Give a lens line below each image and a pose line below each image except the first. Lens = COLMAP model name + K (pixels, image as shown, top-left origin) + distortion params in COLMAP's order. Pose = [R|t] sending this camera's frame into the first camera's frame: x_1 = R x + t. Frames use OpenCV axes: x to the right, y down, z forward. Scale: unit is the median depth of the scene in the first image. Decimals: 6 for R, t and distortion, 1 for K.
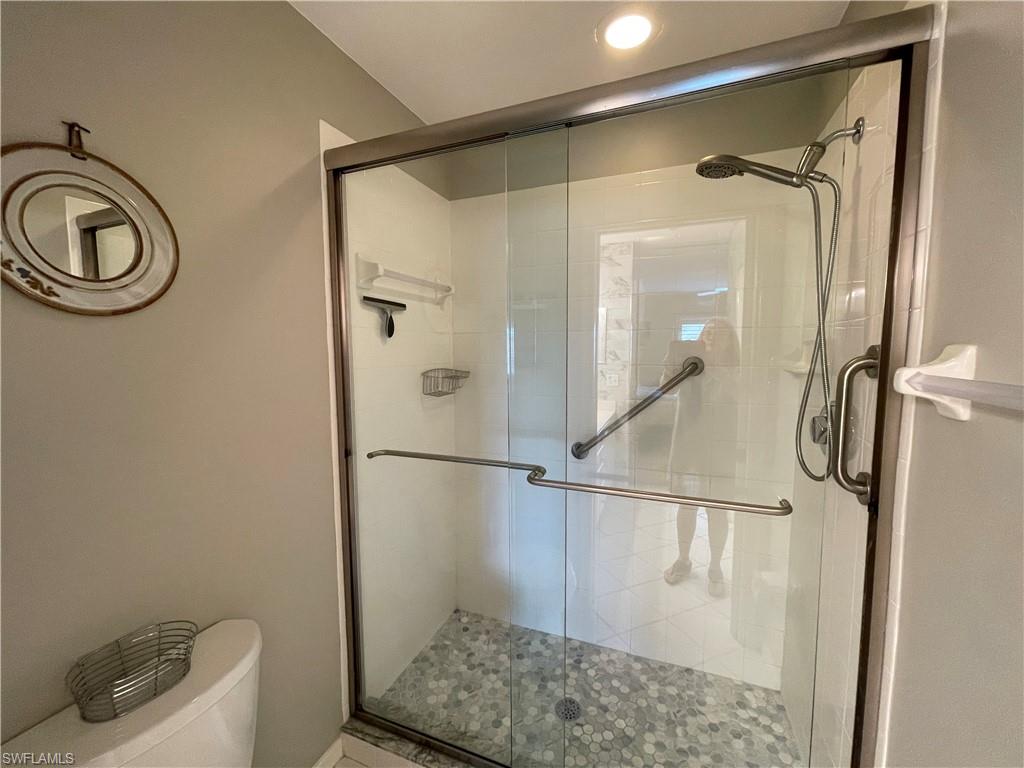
lens RADIAL K [[407.3, 0, 515.0], [0, 407.3, 382.1], [0, 0, 1]] dist [-0.000641, 0.000227]
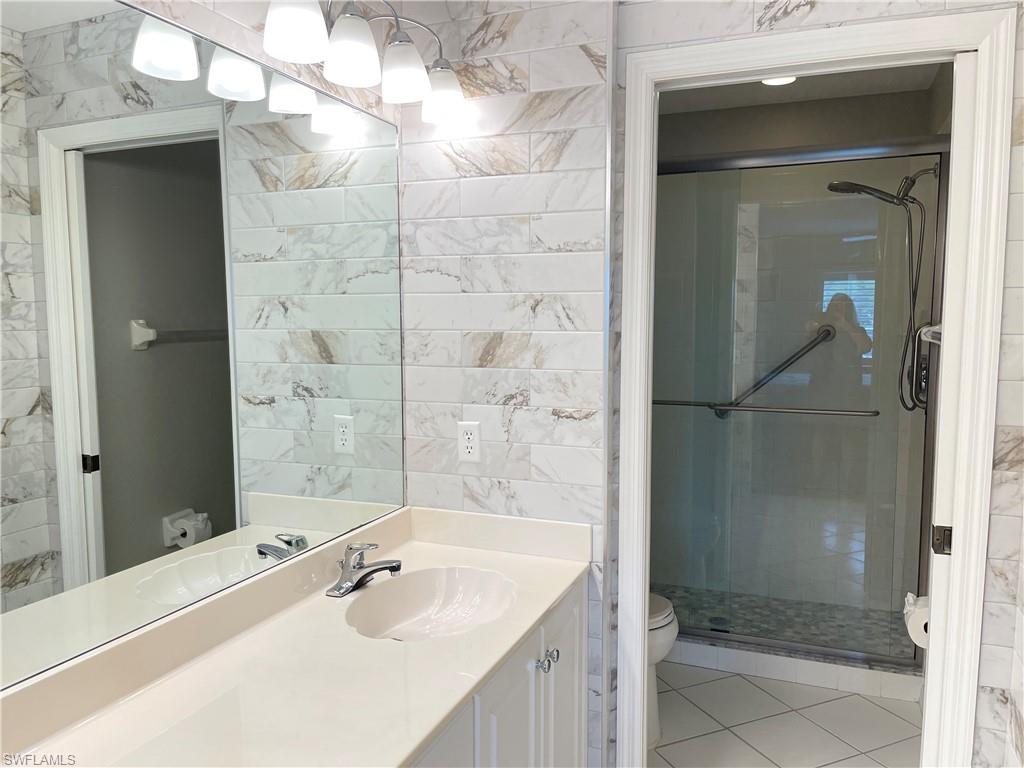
lens RADIAL K [[743.2, 0, 512.0], [0, 743.2, 384.0], [0, 0, 1]] dist [0.001668, -0.000306]
pose [[0.999939, 0.002406, -0.010821, -0.455005], [-0.002314, 0.999961, 0.008506, 0.094388], [0.010841, -0.008480, 0.999905, -1.176322]]
